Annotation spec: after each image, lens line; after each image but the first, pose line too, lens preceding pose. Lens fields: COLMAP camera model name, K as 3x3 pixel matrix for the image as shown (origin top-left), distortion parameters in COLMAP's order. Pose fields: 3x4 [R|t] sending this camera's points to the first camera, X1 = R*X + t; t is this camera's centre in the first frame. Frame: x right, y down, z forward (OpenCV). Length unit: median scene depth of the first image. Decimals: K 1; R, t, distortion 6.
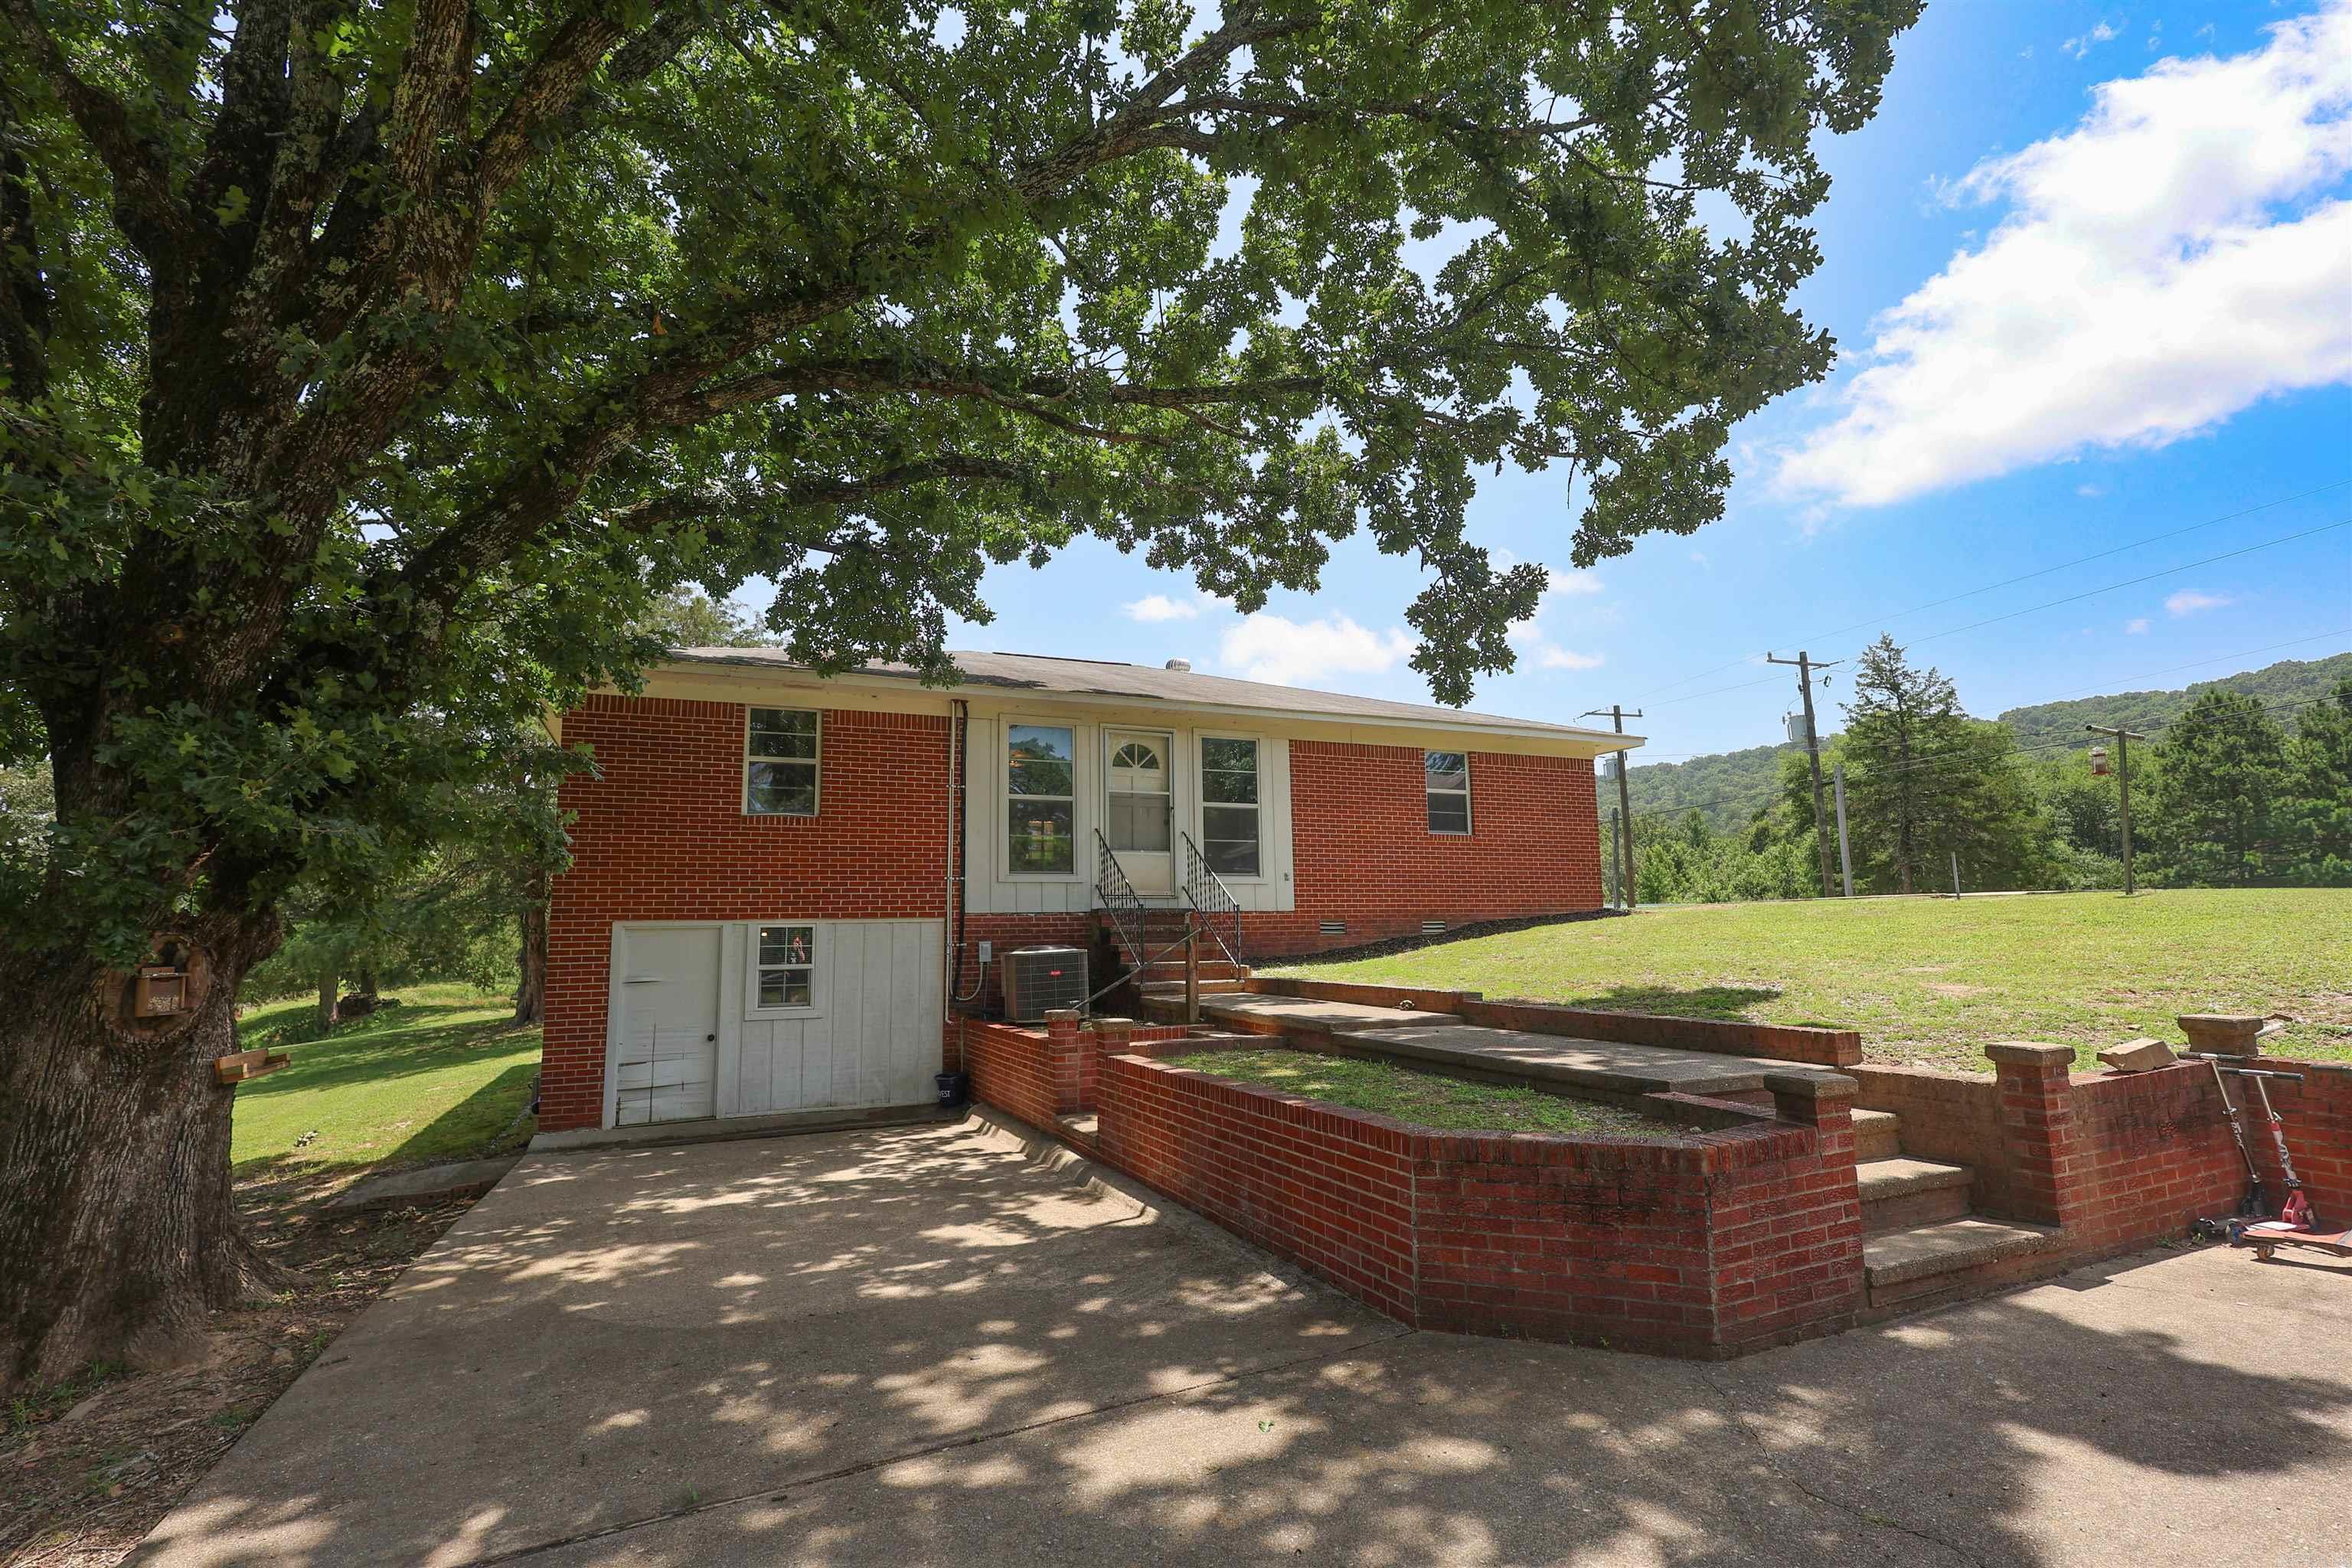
lens RADIAL K [[1085.6, 0, 1176.0], [0, 1085.6, 784.0], [0, 0, 1]] dist [-0.000334, 0.000466]
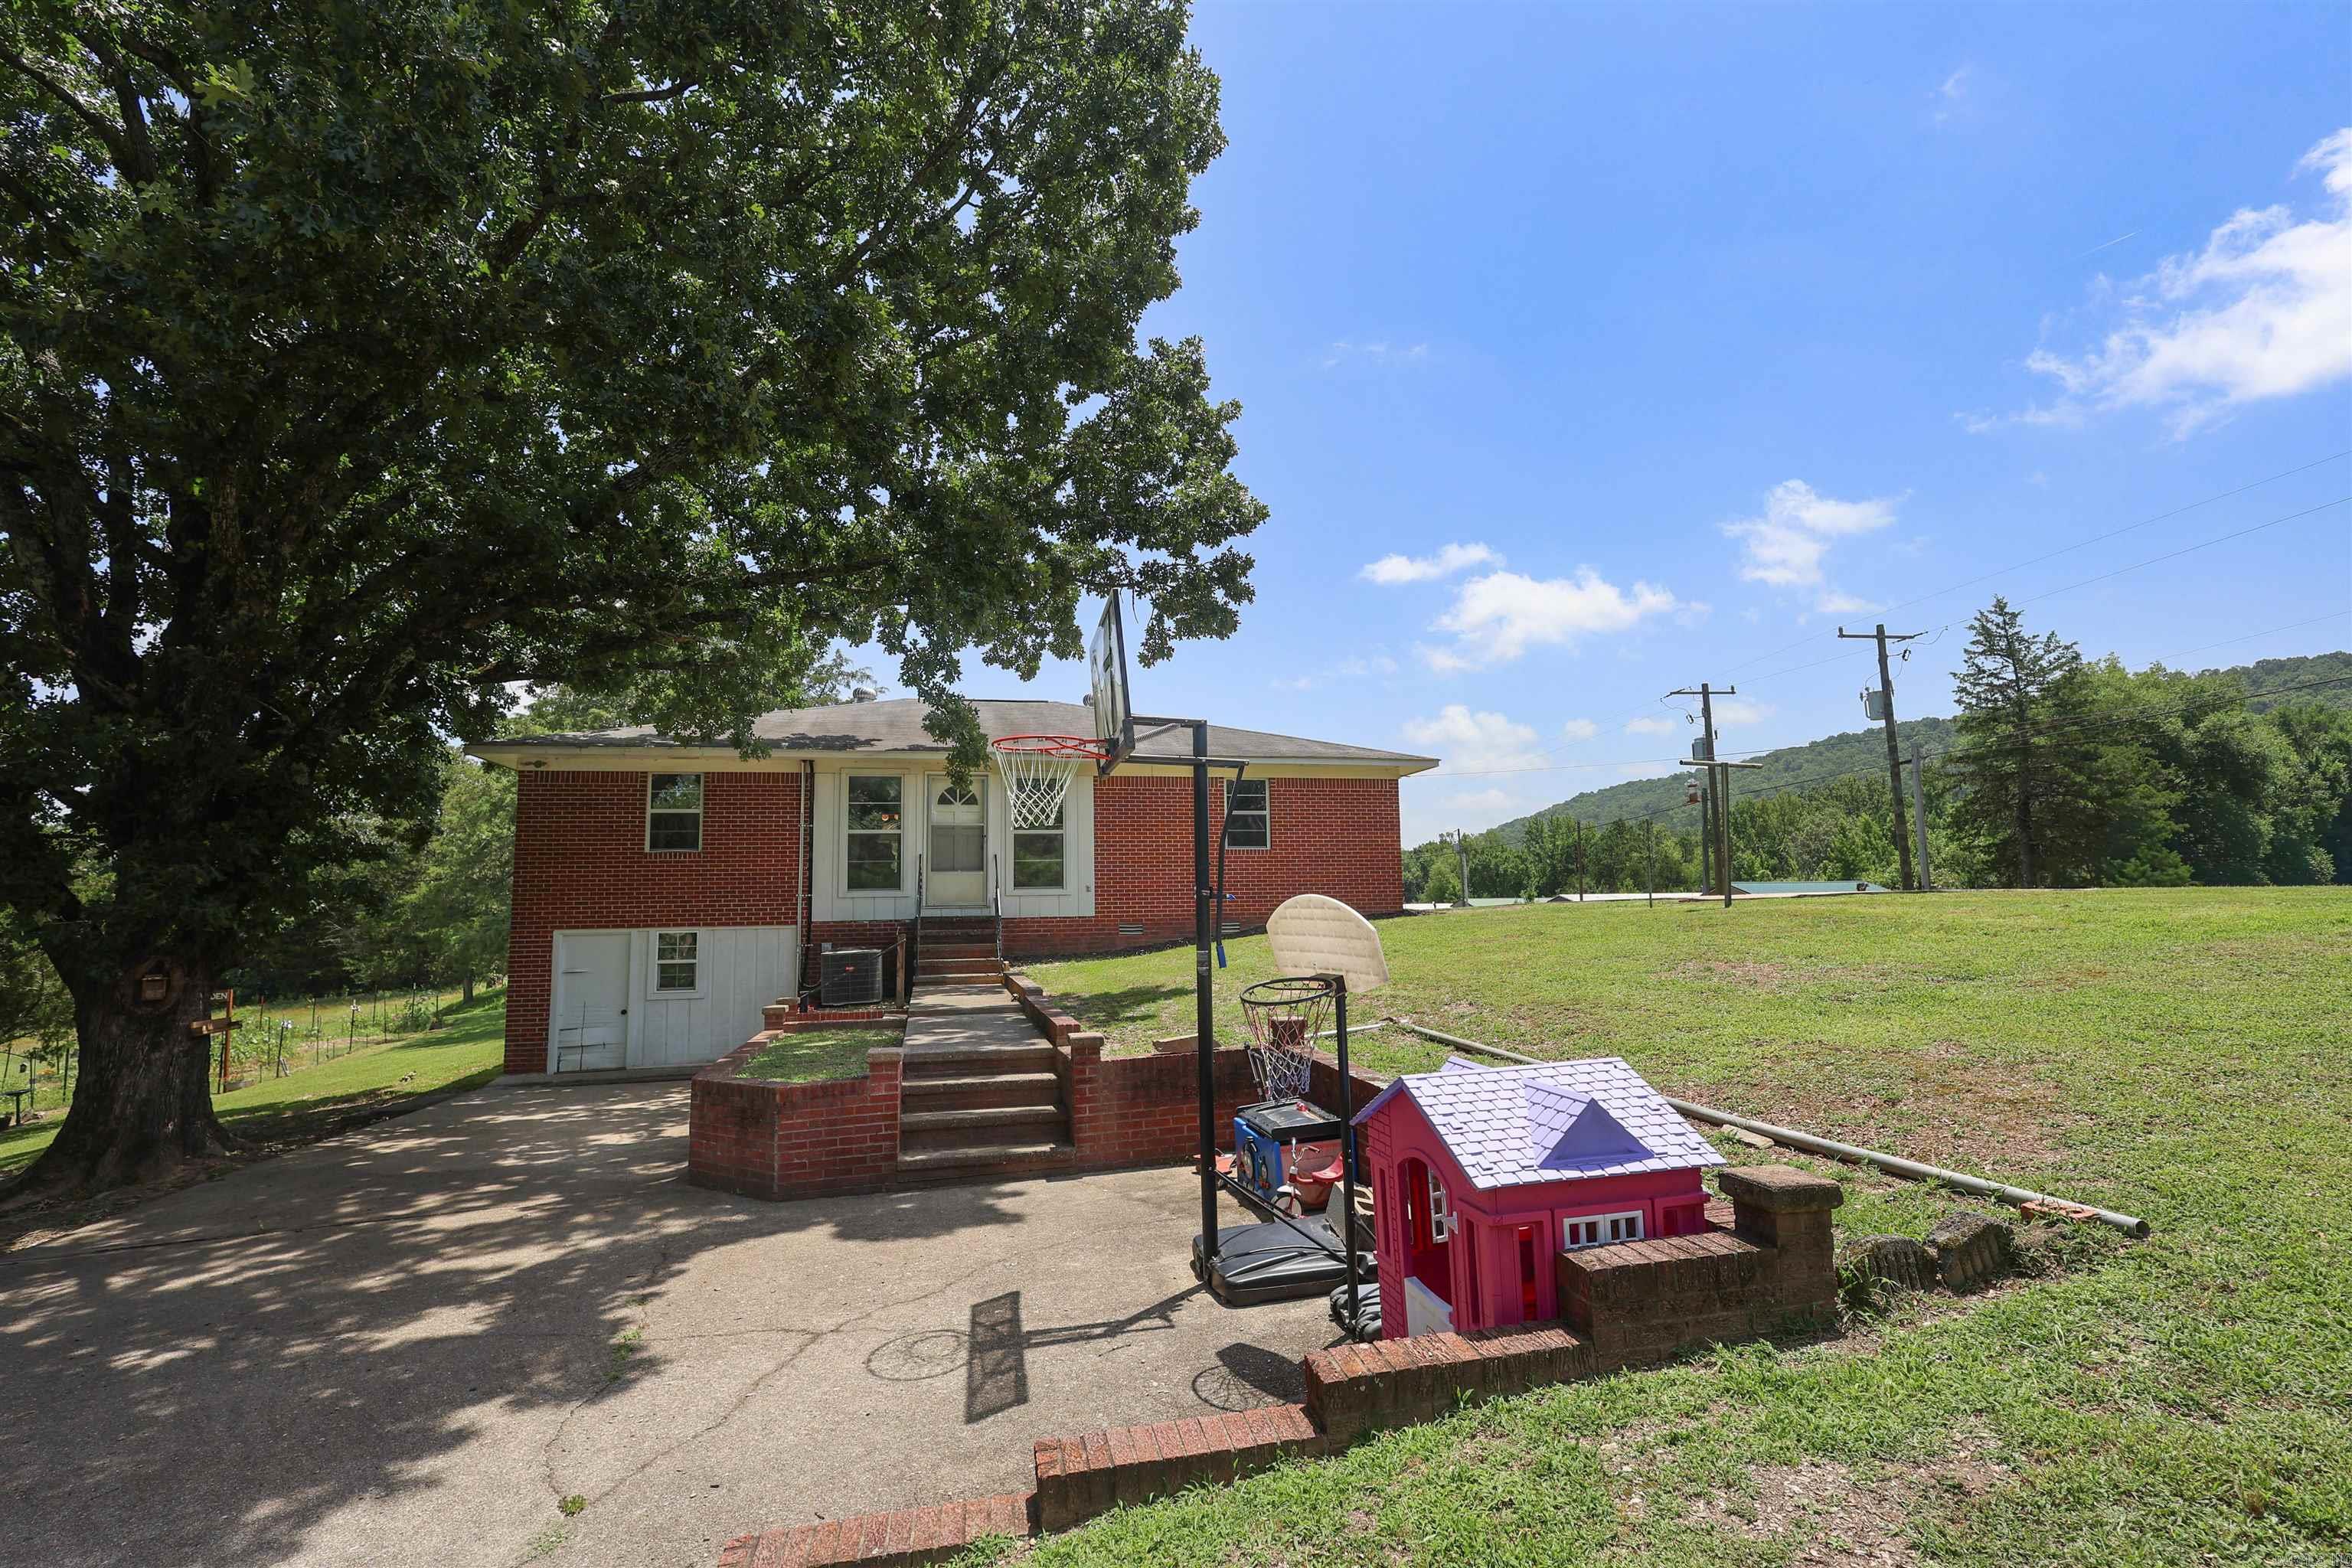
lens RADIAL K [[1085.6, 0, 1176.0], [0, 1085.6, 784.0], [0, 0, 1]] dist [-0.000334, 0.000466]
pose [[0.981334, -0.023878, -0.190821, 0.528452], [0.028393, 0.999377, 0.020962, -0.067974], [0.190202, -0.025989, 0.981401, -0.228033]]
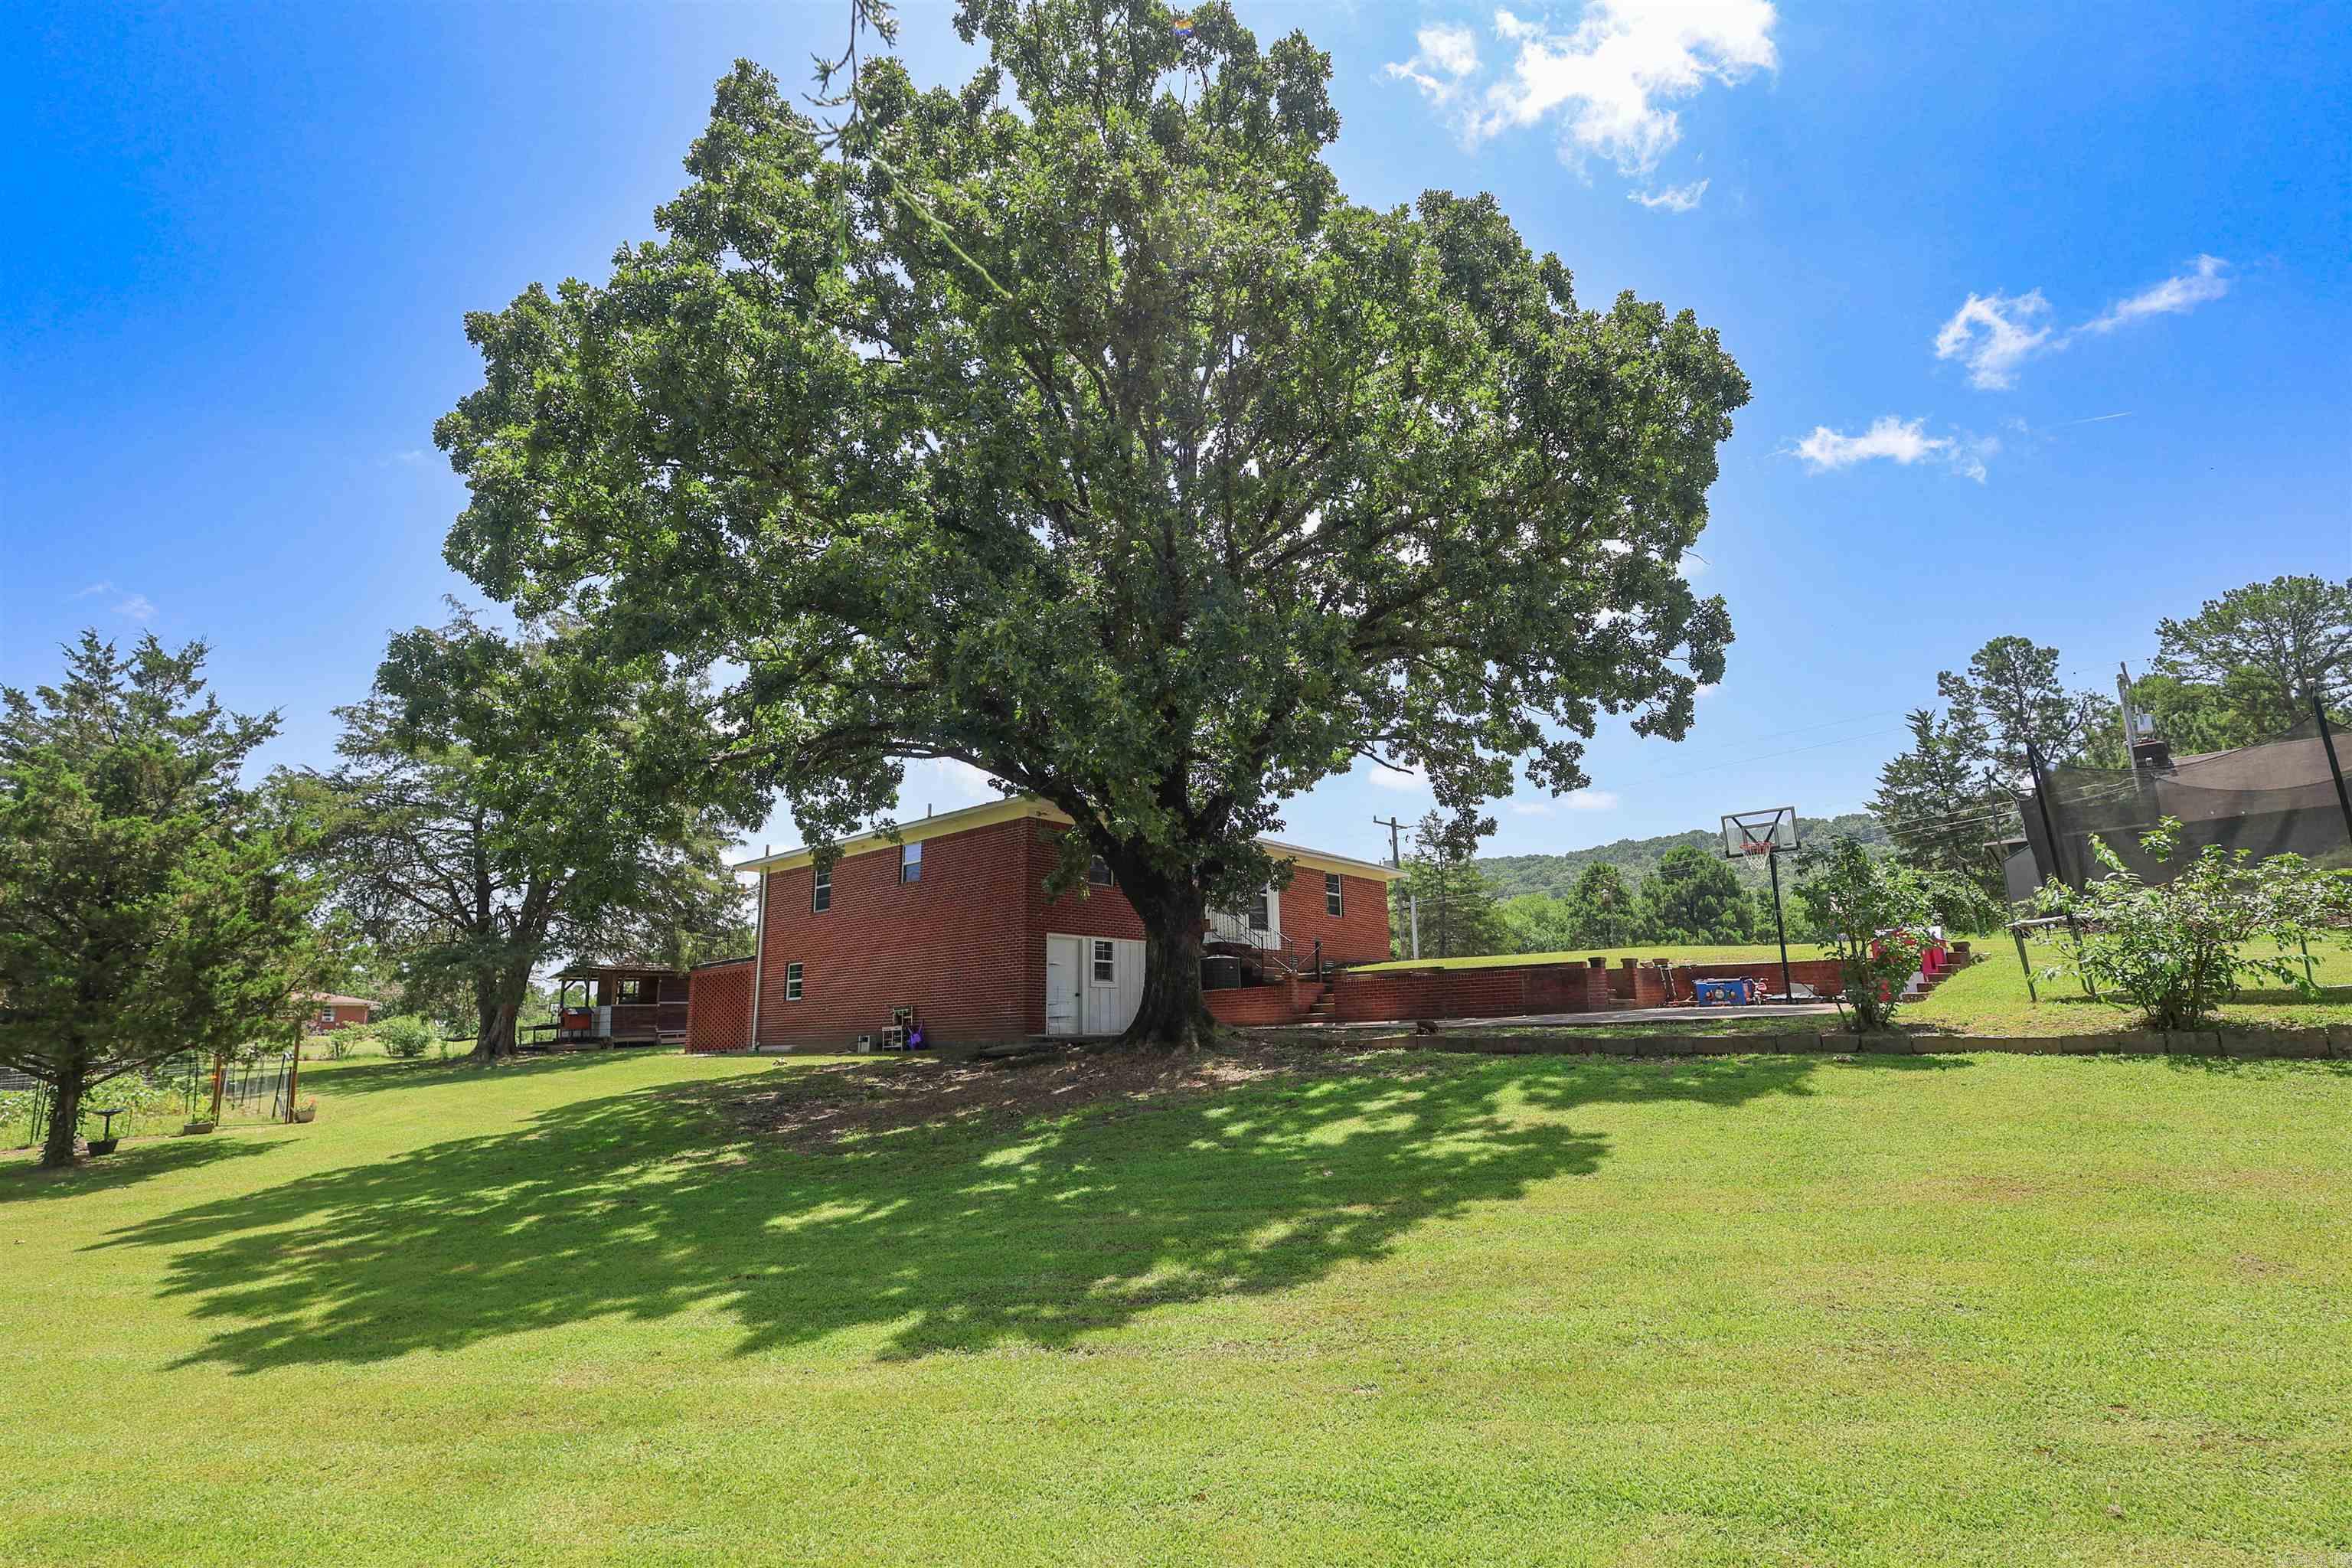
lens RADIAL K [[1085.6, 0, 1176.0], [0, 1085.6, 784.0], [0, 0, 1]] dist [-0.000334, 0.000466]
pose [[0.916402, 0.096825, 0.388371, -1.036384], [-0.057063, 0.991993, -0.112667, 0.062384], [-0.396171, 0.081087, 0.914589, -0.898303]]
